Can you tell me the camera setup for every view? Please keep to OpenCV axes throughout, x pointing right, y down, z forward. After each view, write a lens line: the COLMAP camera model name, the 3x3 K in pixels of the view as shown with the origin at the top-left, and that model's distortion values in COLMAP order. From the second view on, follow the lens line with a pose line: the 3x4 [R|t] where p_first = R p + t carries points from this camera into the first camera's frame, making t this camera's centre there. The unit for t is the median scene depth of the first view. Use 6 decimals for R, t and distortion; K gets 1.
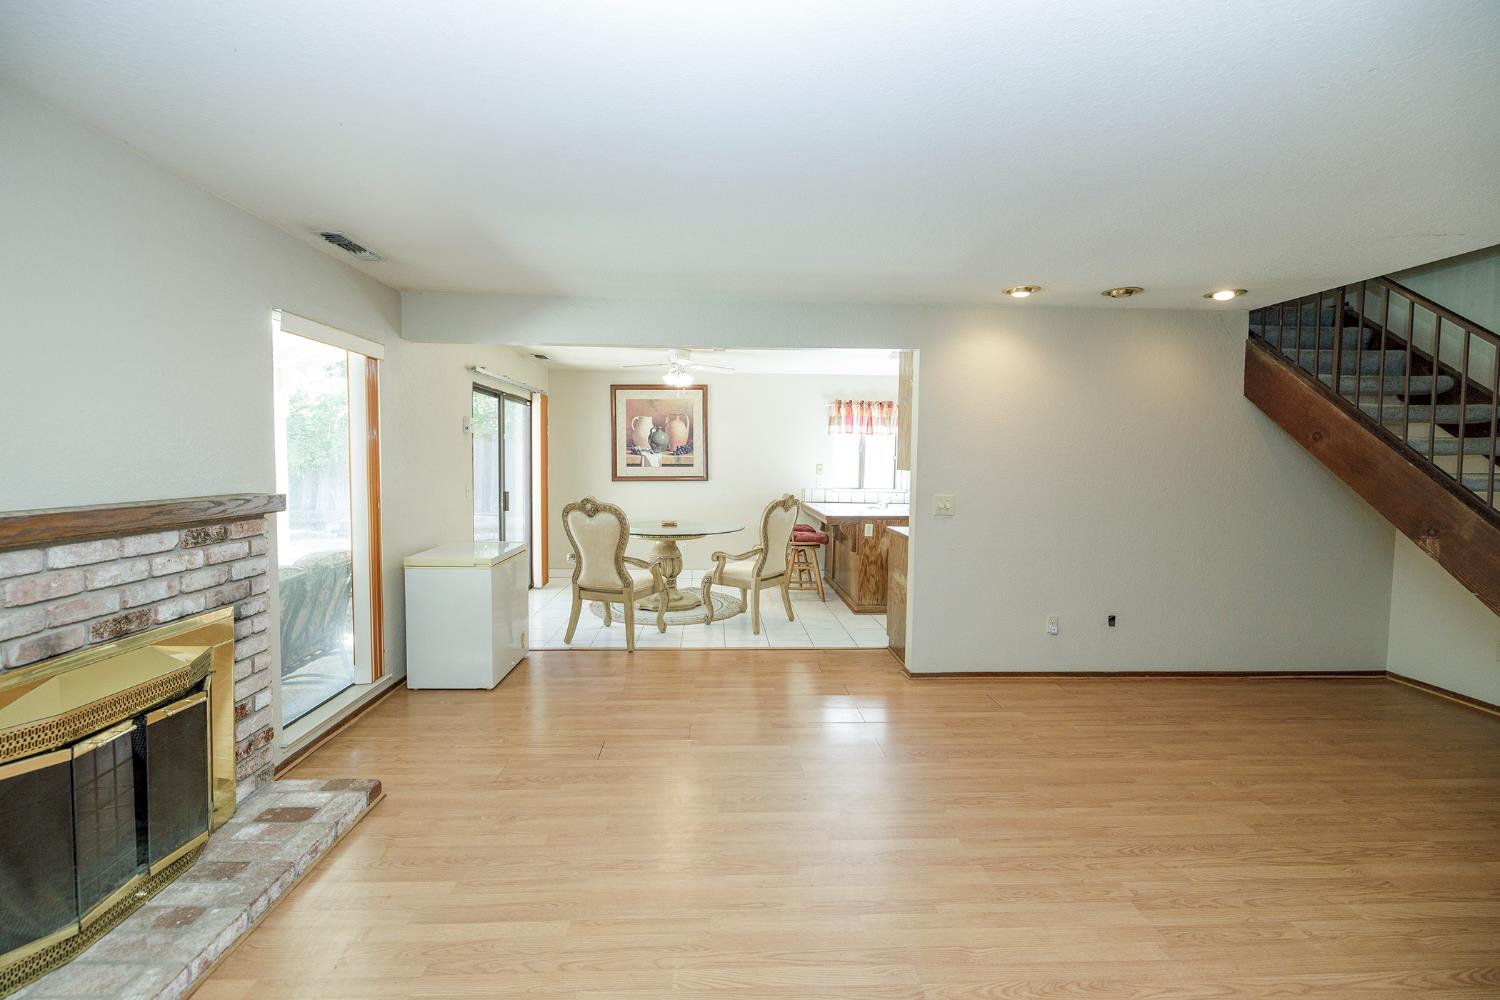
lens RADIAL K [[626.9, 0, 737.3], [0, 626.9, 494.1], [0, 0, 1]] dist [0.002011, -0.000927]
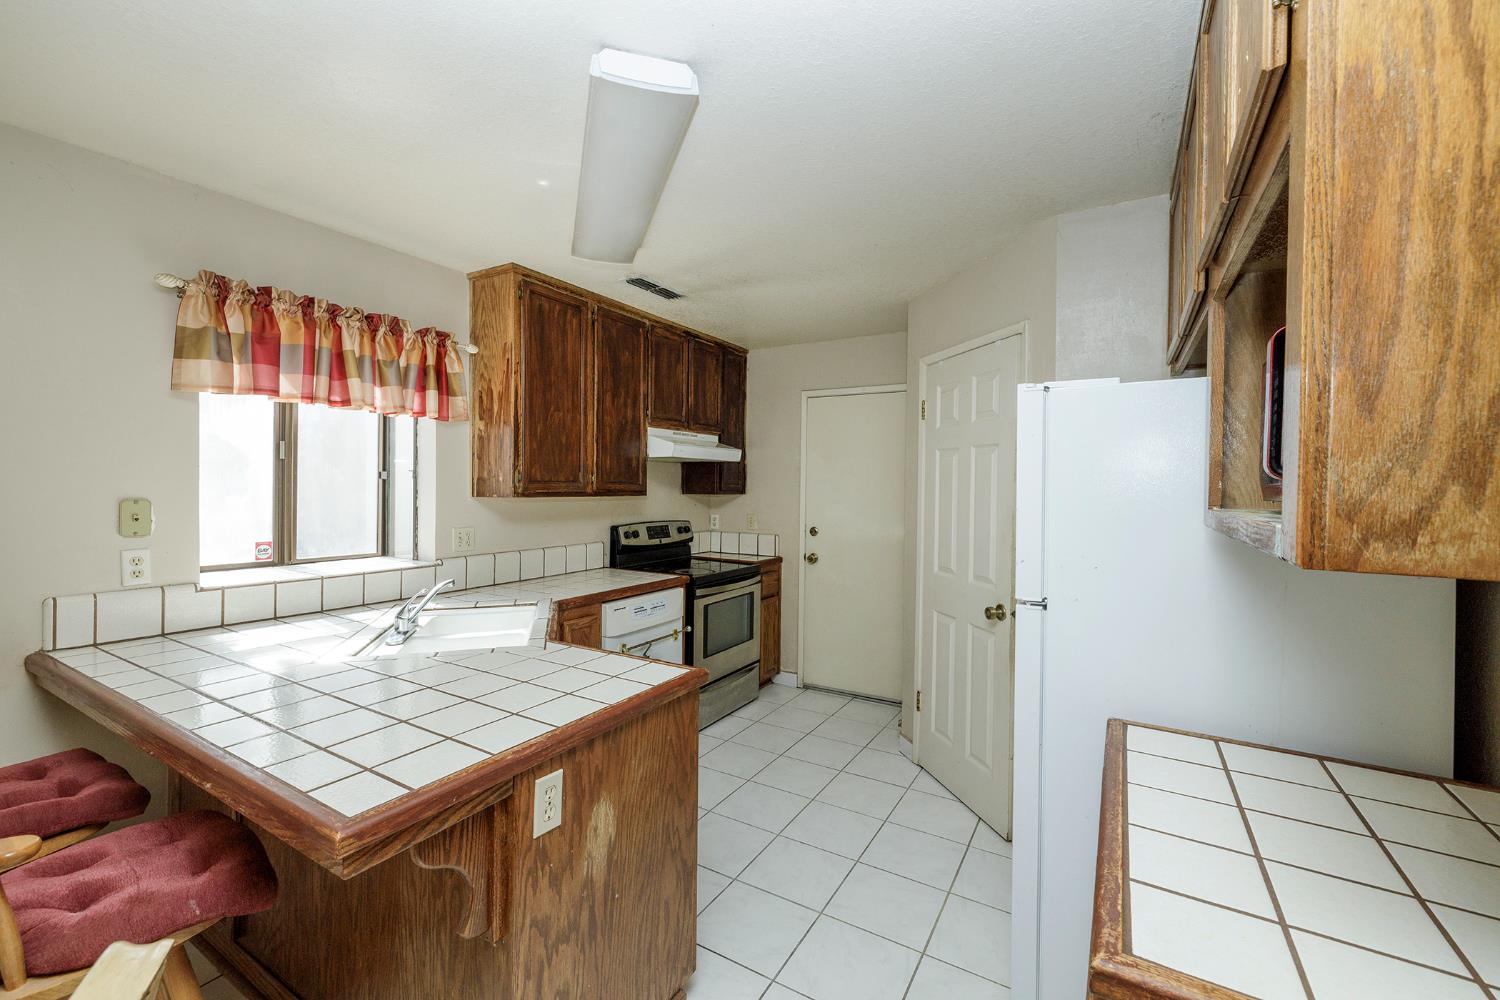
lens RADIAL K [[626.9, 0, 738.8], [0, 626.9, 493.4], [0, 0, 1]] dist [0.002011, -0.000927]
pose [[0.552288, -0.017926, 0.833460, 0.101505], [0.044824, 0.998961, -0.008217, -0.072121], [-0.832447, 0.041897, 0.552518, 1.281851]]
